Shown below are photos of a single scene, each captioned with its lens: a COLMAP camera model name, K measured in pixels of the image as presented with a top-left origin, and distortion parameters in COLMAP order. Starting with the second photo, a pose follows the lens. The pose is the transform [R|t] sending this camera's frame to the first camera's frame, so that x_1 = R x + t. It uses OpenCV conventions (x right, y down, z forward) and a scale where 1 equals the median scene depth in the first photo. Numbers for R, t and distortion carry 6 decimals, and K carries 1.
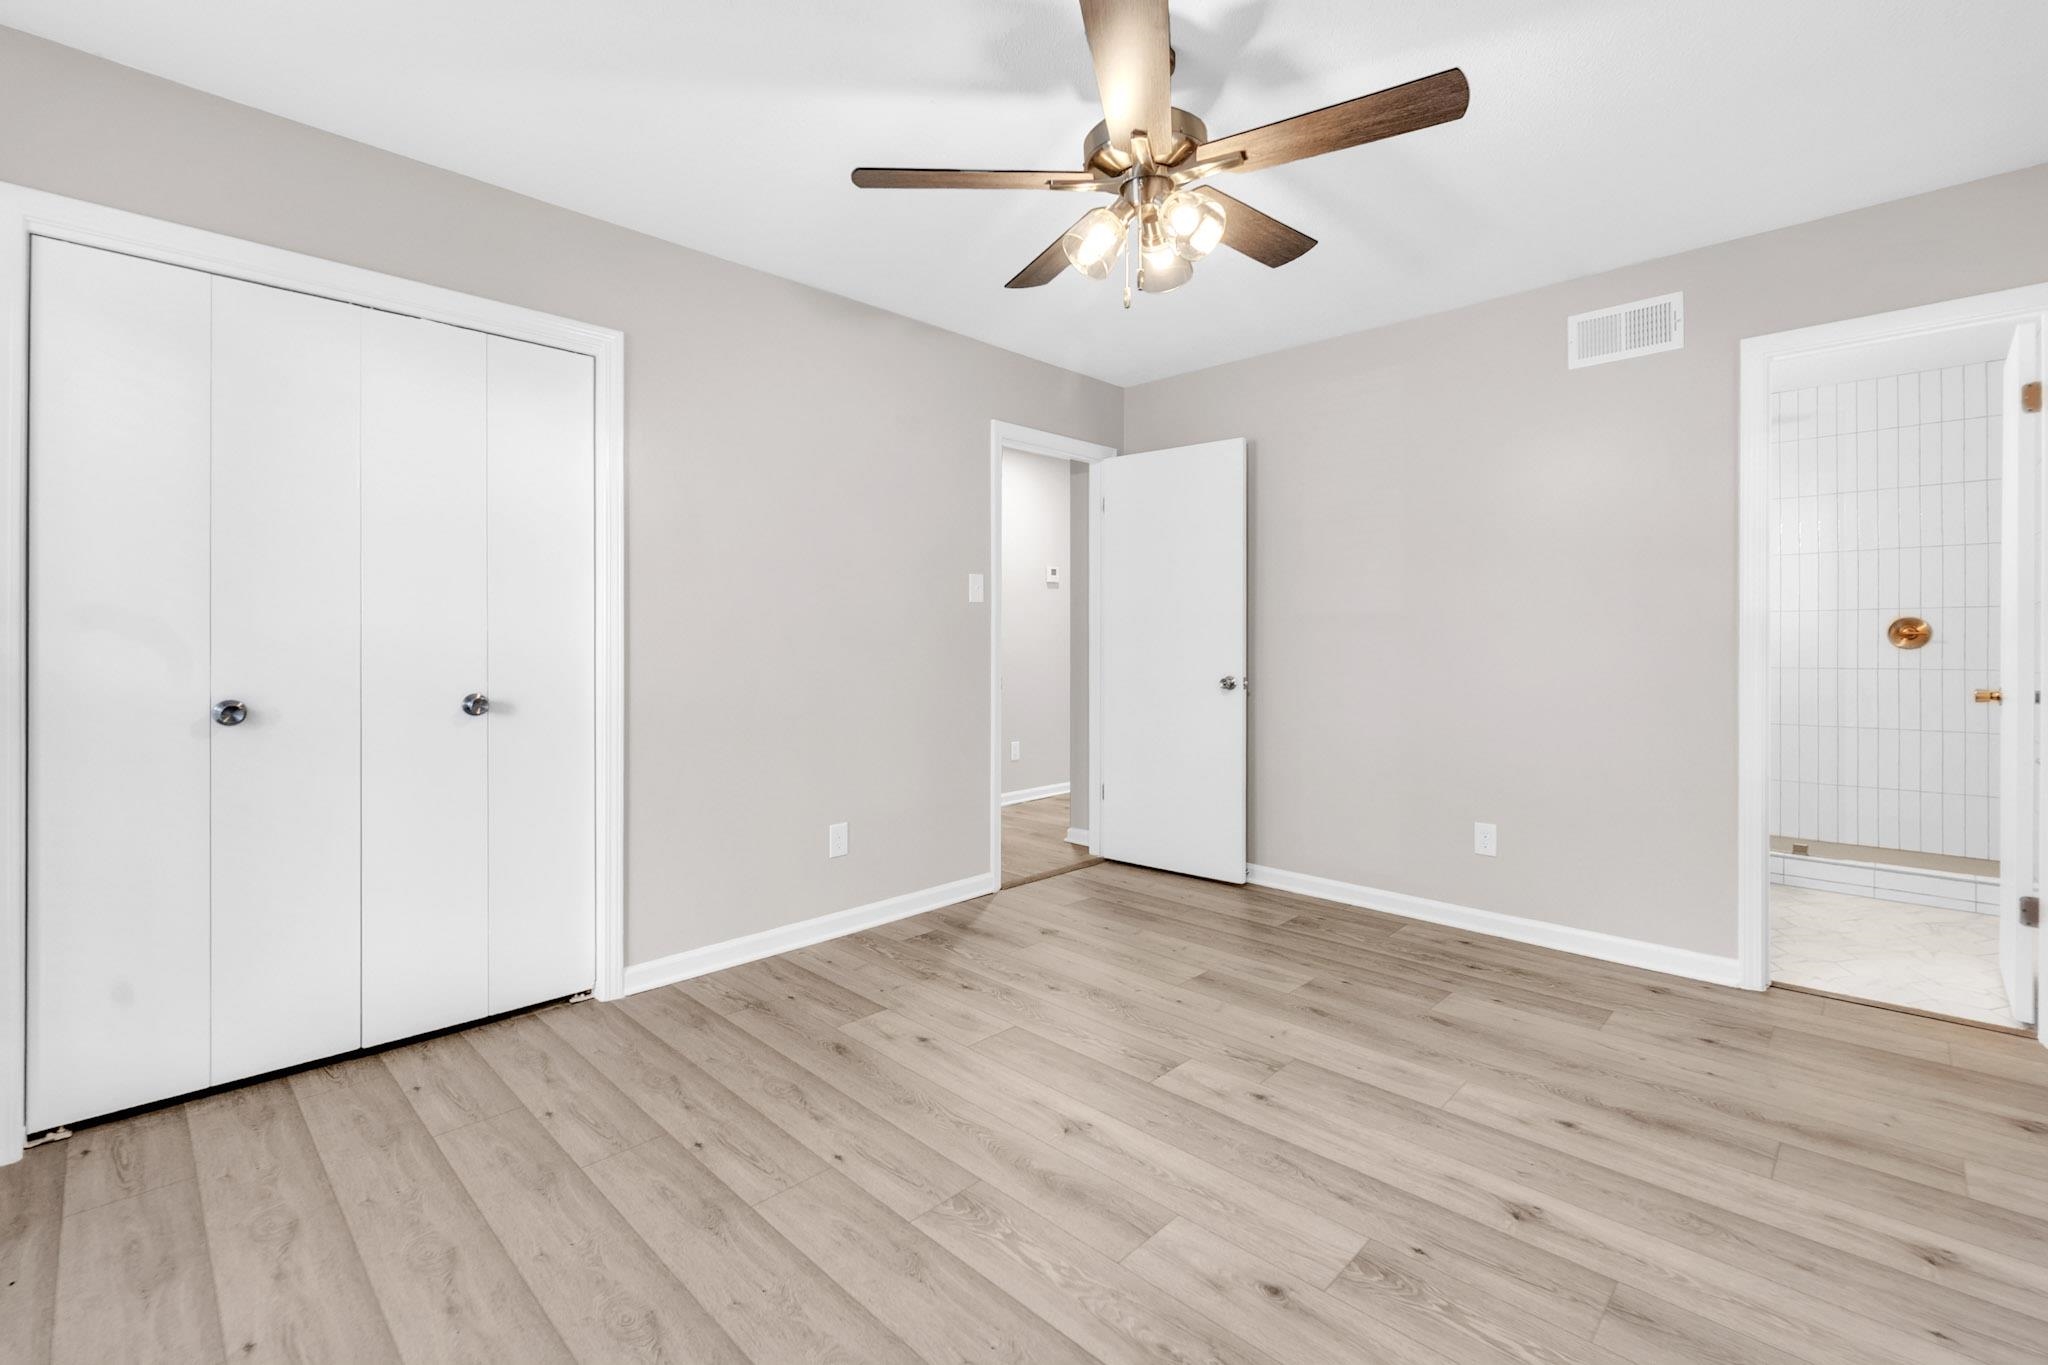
lens RADIAL K [[882.9, 0, 1002.2], [0, 882.9, 655.2], [0, 0, 1]] dist [-0.001070, 0.000140]
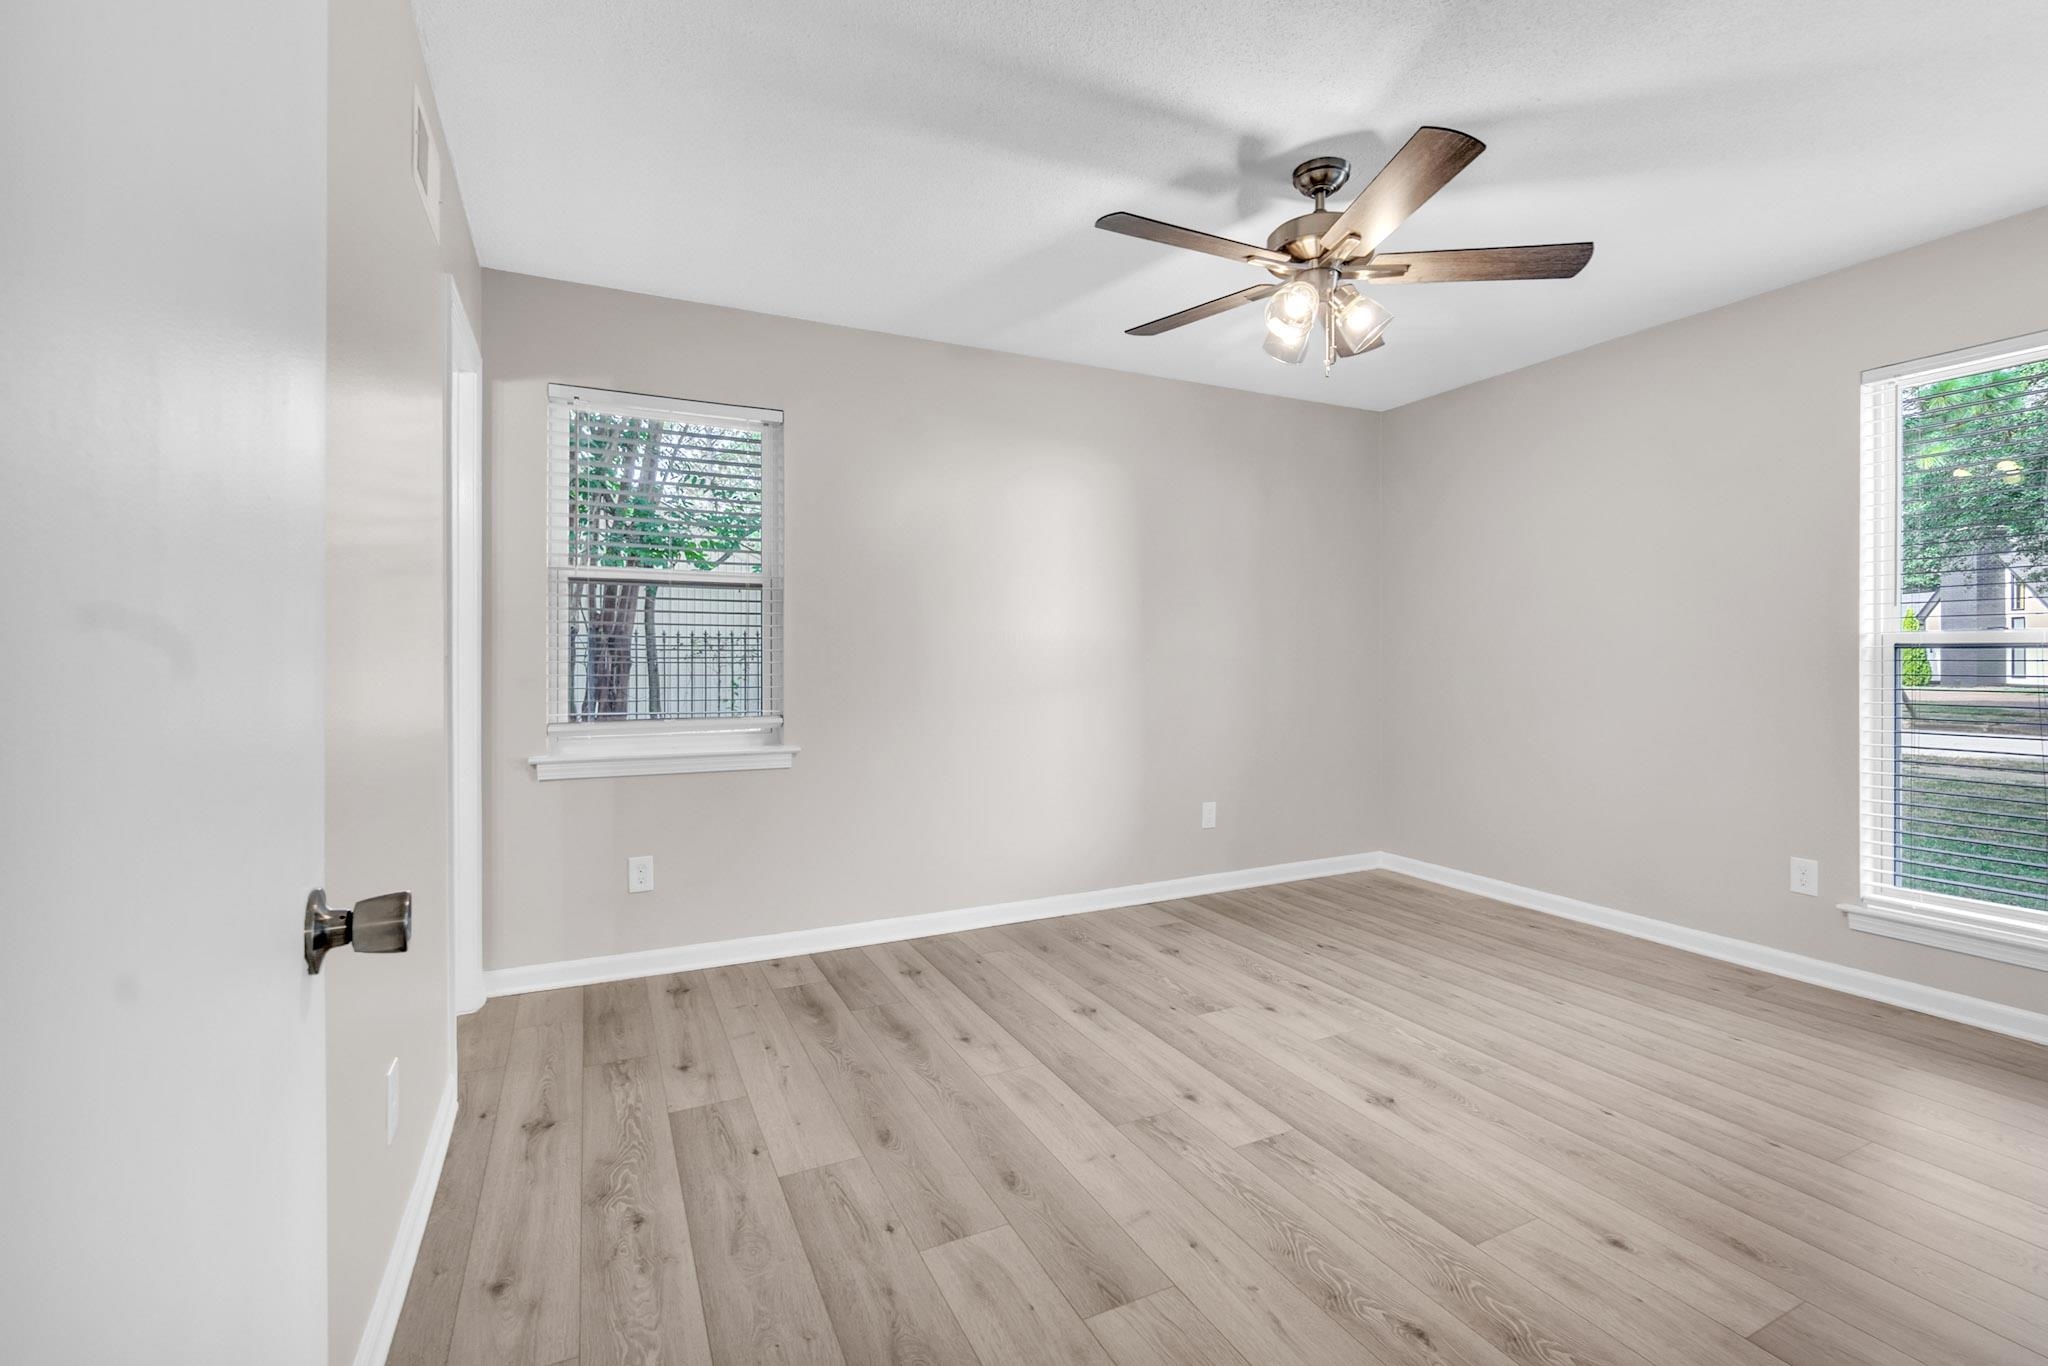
lens RADIAL K [[882.9, 0, 1002.2], [0, 882.9, 655.7], [0, 0, 1]] dist [-0.001070, 0.000140]
pose [[-0.941774, 0.001479, 0.336243, 0.152128], [0.007709, 0.999822, 0.017195, -0.045902], [-0.336158, 0.018786, -0.941618, 2.099252]]
